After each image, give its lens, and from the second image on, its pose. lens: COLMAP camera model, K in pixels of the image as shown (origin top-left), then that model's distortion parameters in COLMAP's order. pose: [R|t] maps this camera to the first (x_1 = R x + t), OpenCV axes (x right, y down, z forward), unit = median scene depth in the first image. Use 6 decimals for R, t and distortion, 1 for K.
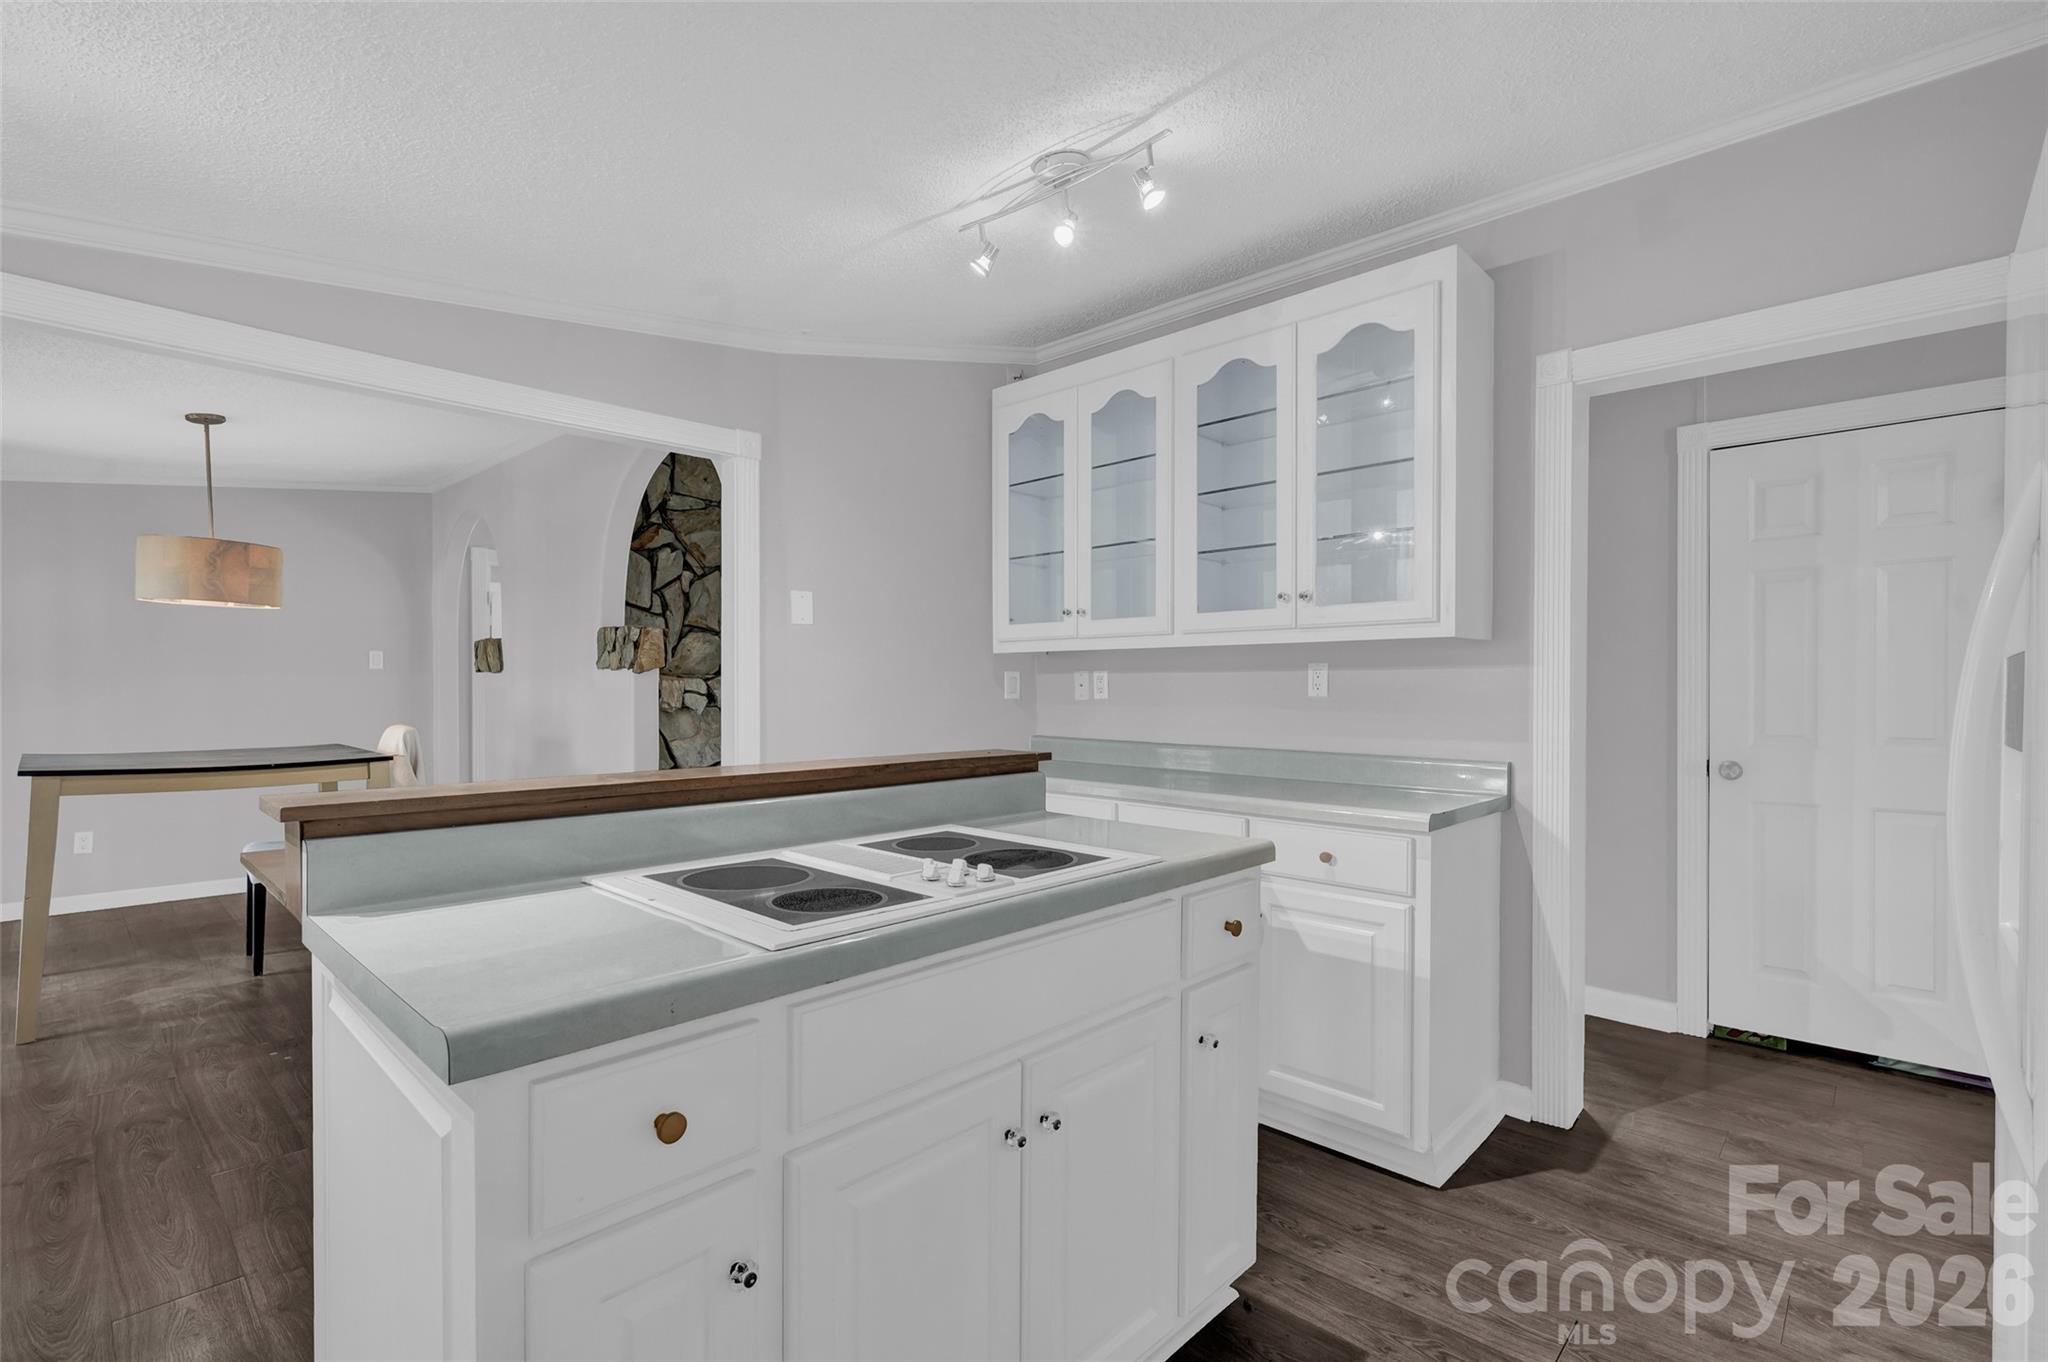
lens RADIAL K [[959.8, 0, 1017.2], [0, 959.8, 687.7], [0, 0, 1]] dist [0.004162, -0.000150]
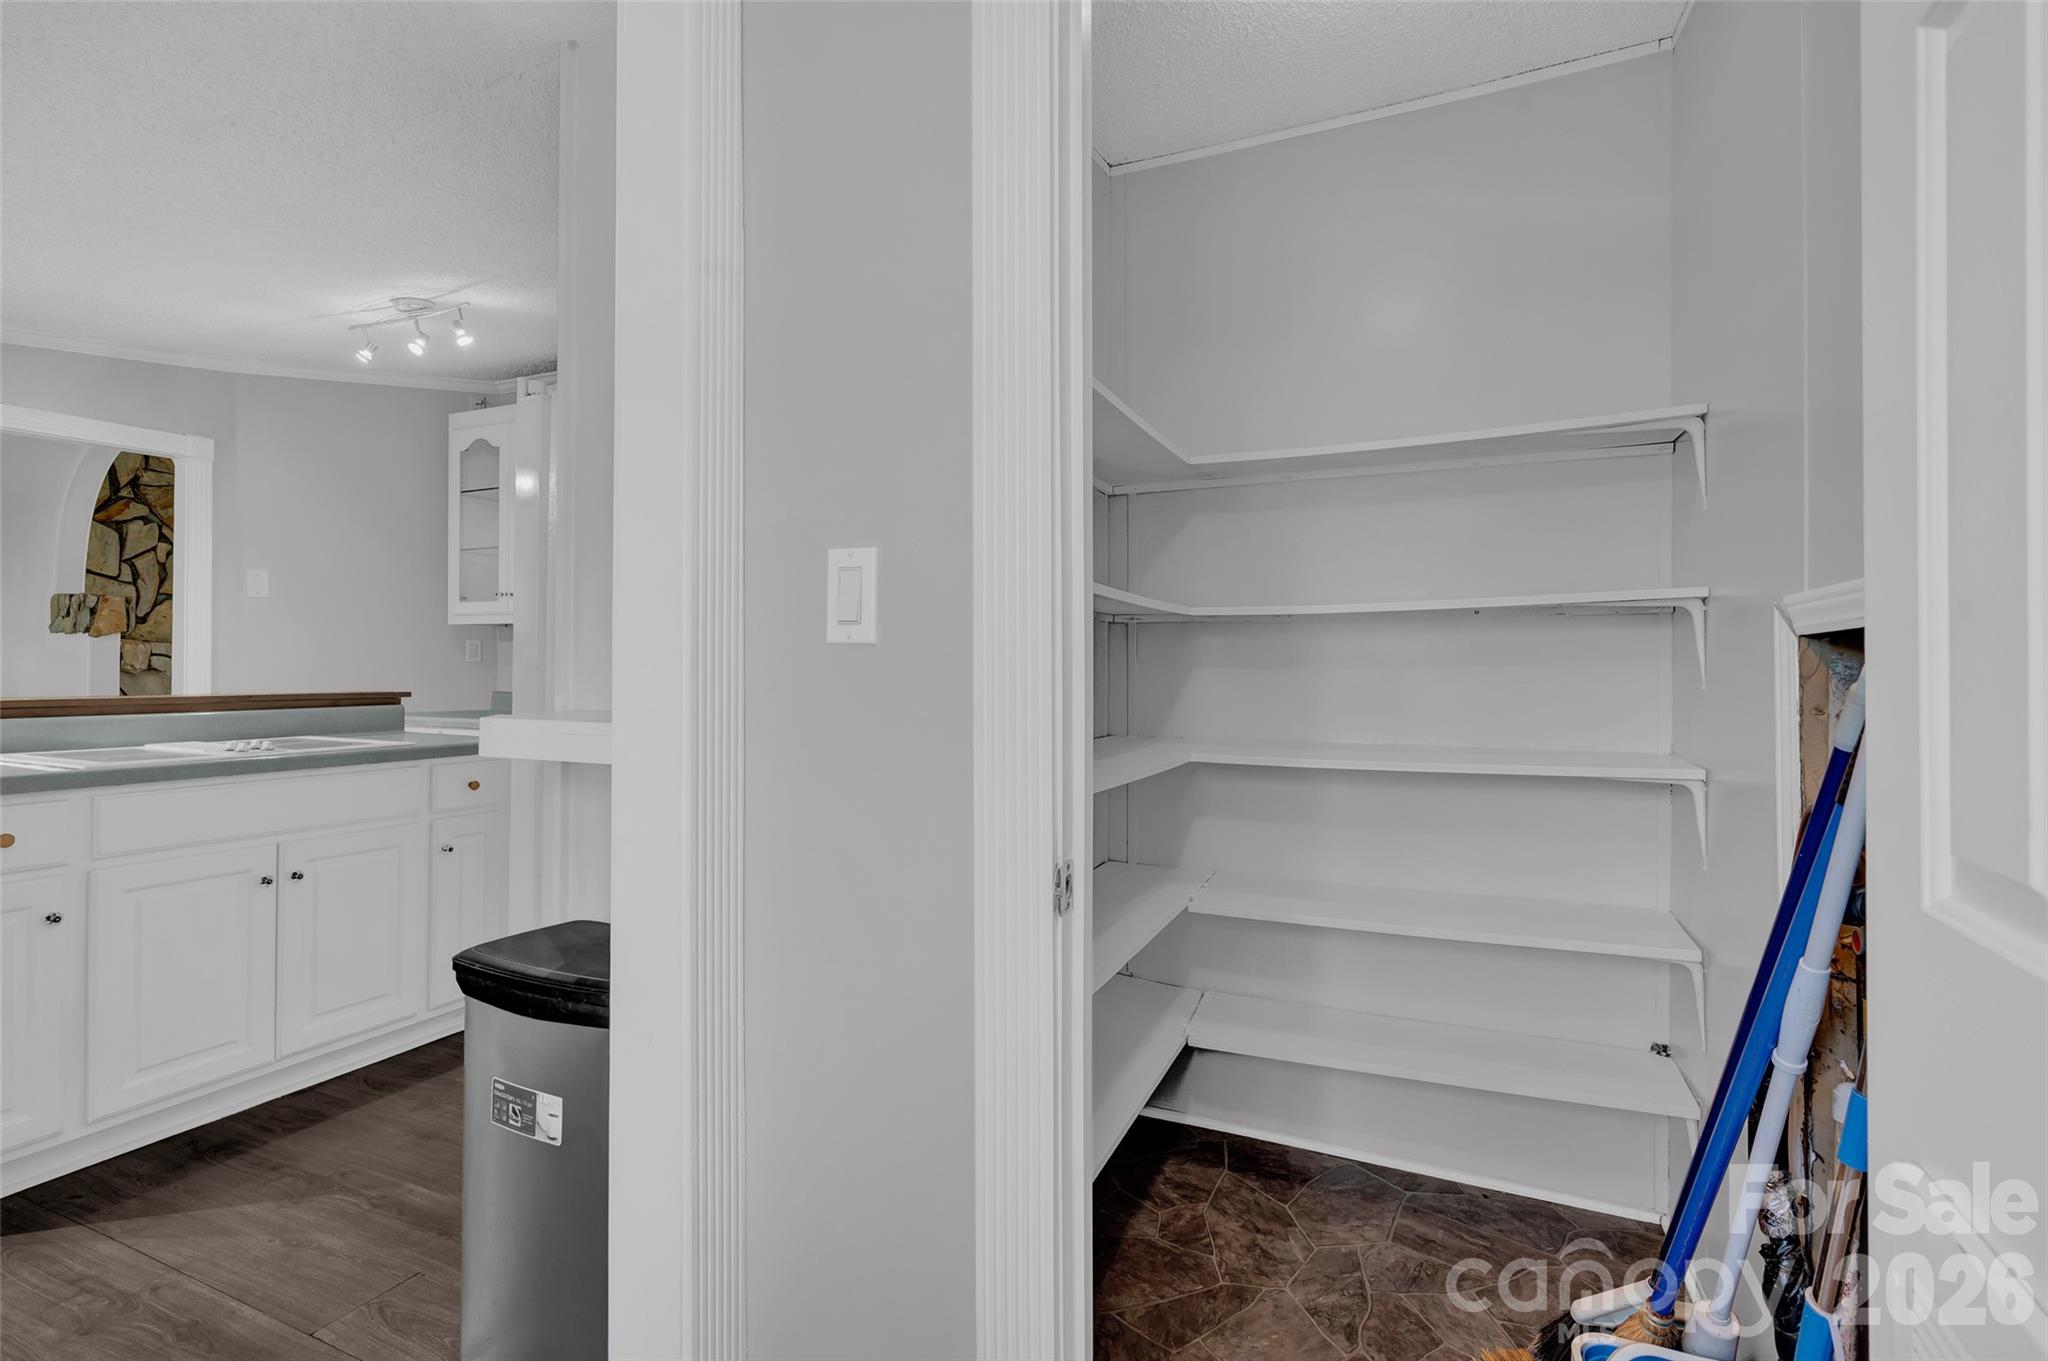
lens RADIAL K [[959.8, 0, 1003.0], [0, 959.8, 655.2], [0, 0, 1]] dist [0.004162, -0.000150]
pose [[0.944184, 0.007889, 0.329324, 0.217500], [-0.005033, 0.999942, -0.009524, 0.010760], [-0.329380, 0.007335, 0.944169, -0.372324]]
